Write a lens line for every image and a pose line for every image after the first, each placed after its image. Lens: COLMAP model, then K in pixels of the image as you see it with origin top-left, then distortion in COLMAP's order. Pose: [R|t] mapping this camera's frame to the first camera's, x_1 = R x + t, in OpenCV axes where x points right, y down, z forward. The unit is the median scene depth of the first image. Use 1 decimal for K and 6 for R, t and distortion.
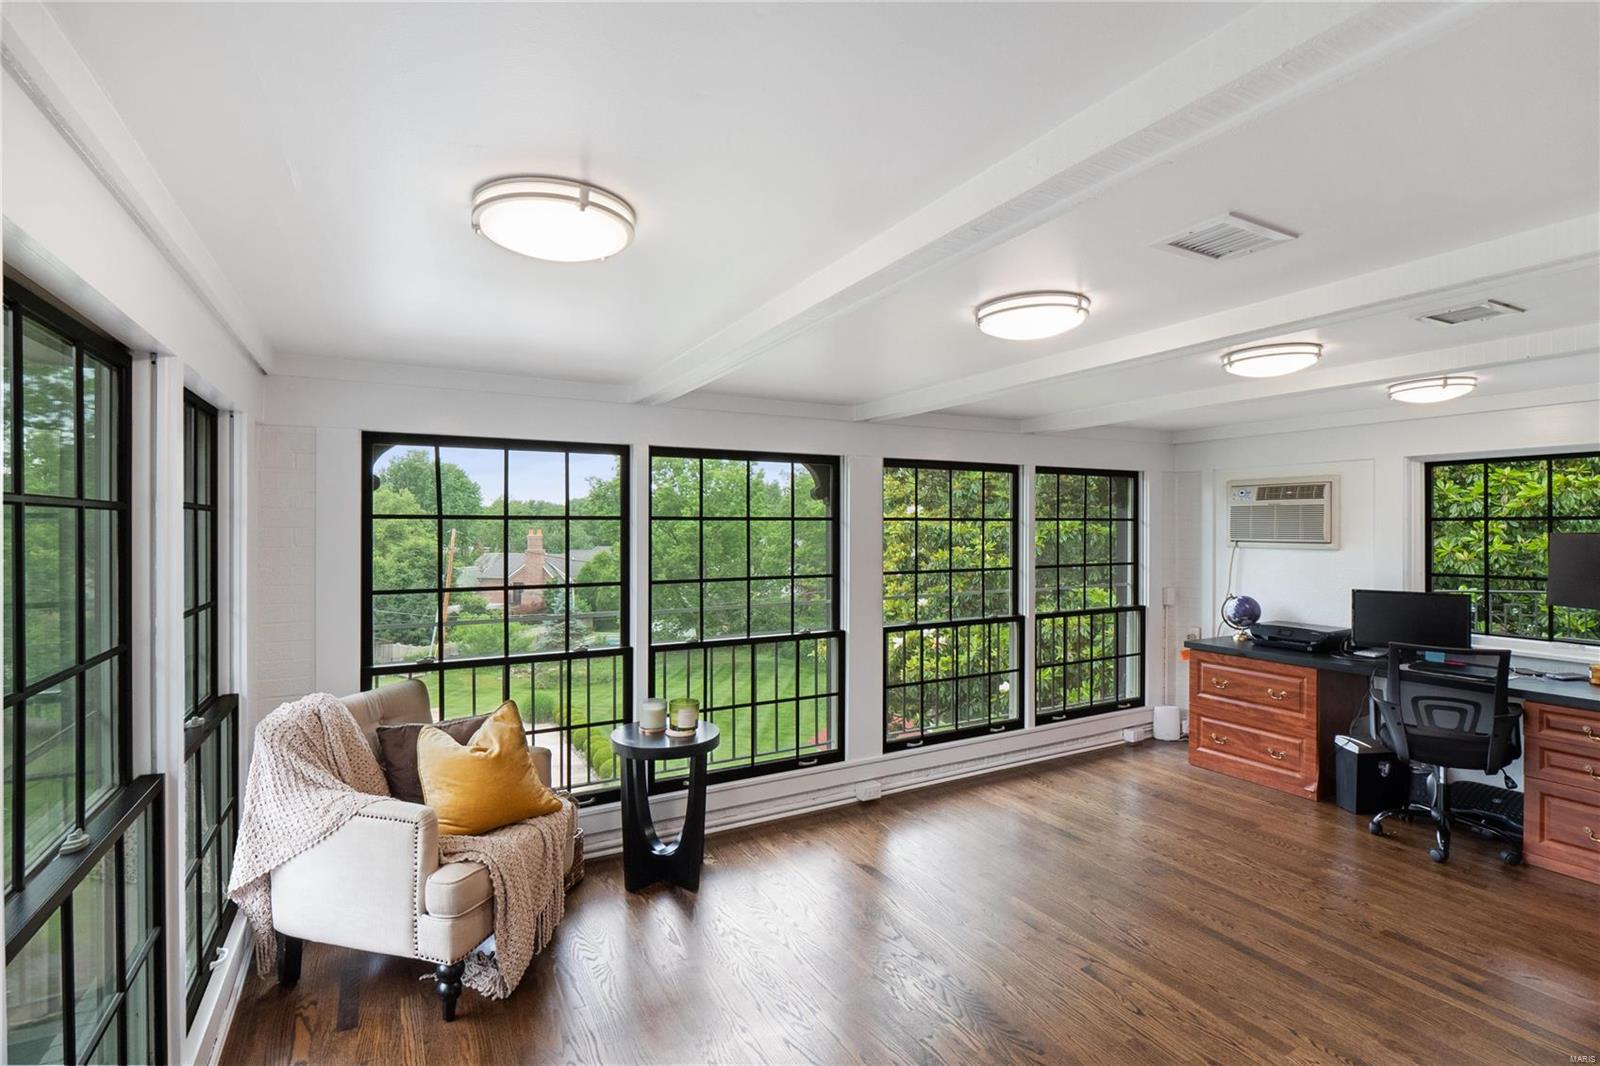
lens RADIAL K [[748.9, 0, 797.3], [0, 748.9, 533.8], [0, 0, 1]] dist [-0.000904, -0.000022]
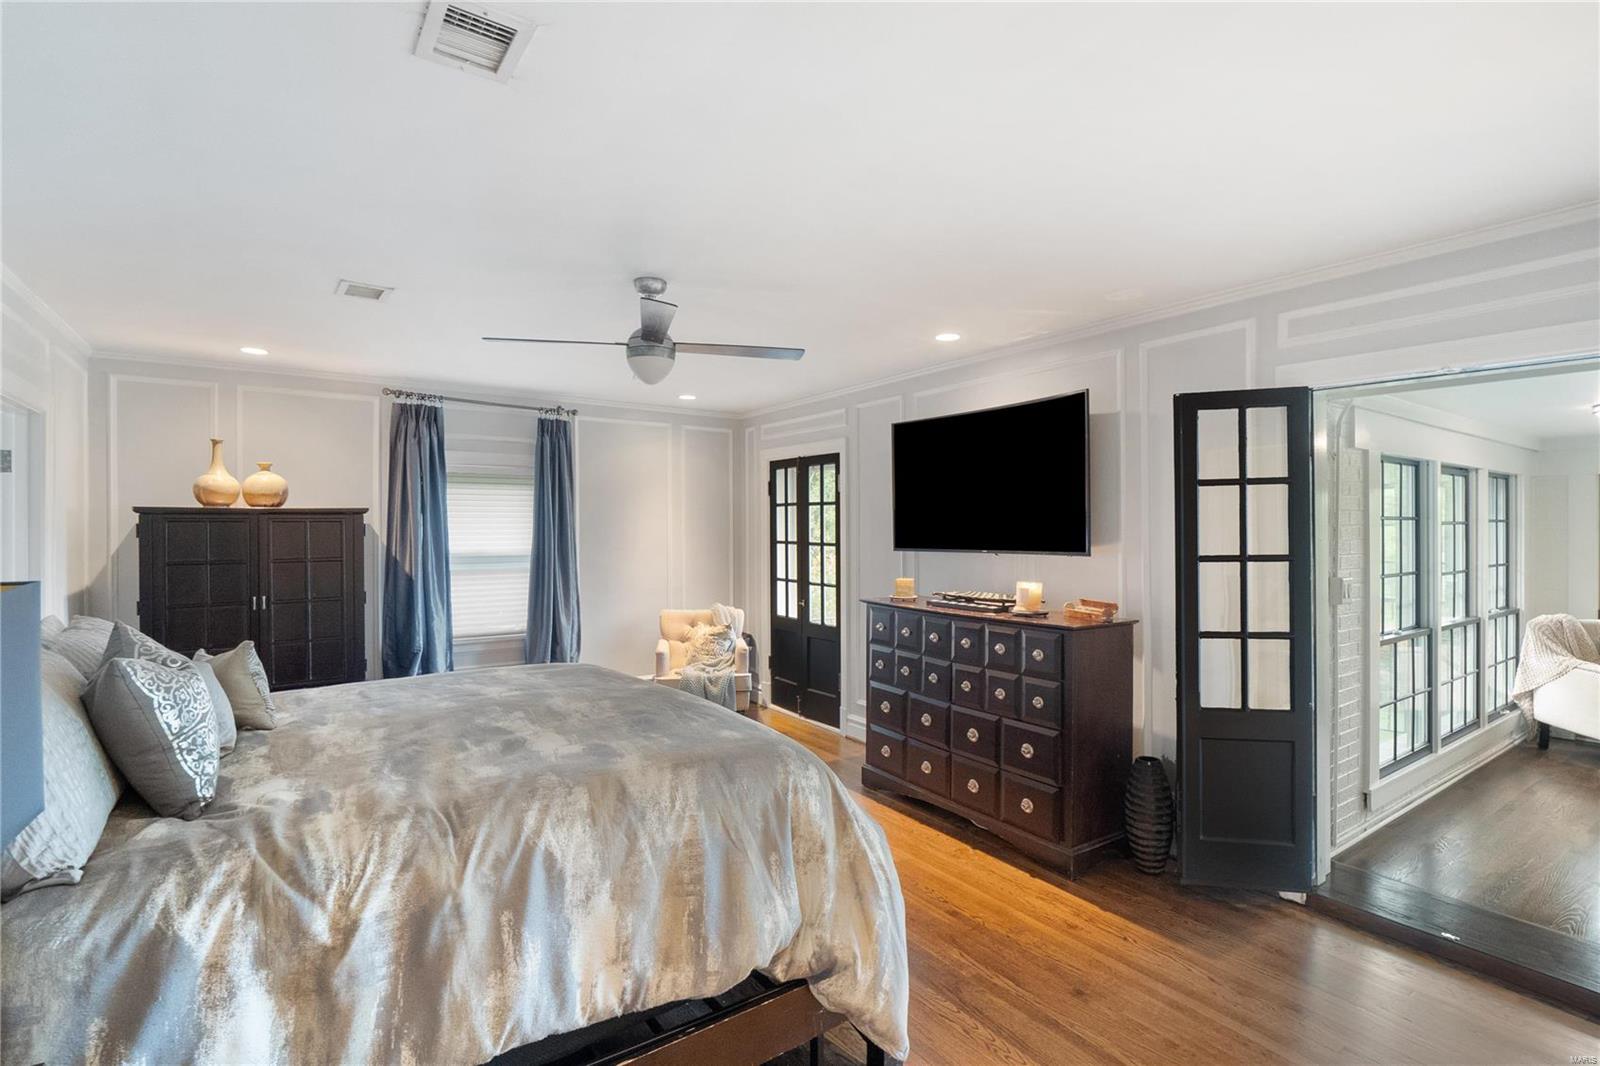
lens RADIAL K [[748.9, 0, 797.1], [0, 748.9, 531.1], [0, 0, 1]] dist [-0.000904, -0.000022]
pose [[0.107471, 0.001455, -0.994207, 1.200690], [-0.006349, 0.999980, 0.000777, 0.006786], [0.994188, 0.006229, 0.107478, -1.330092]]
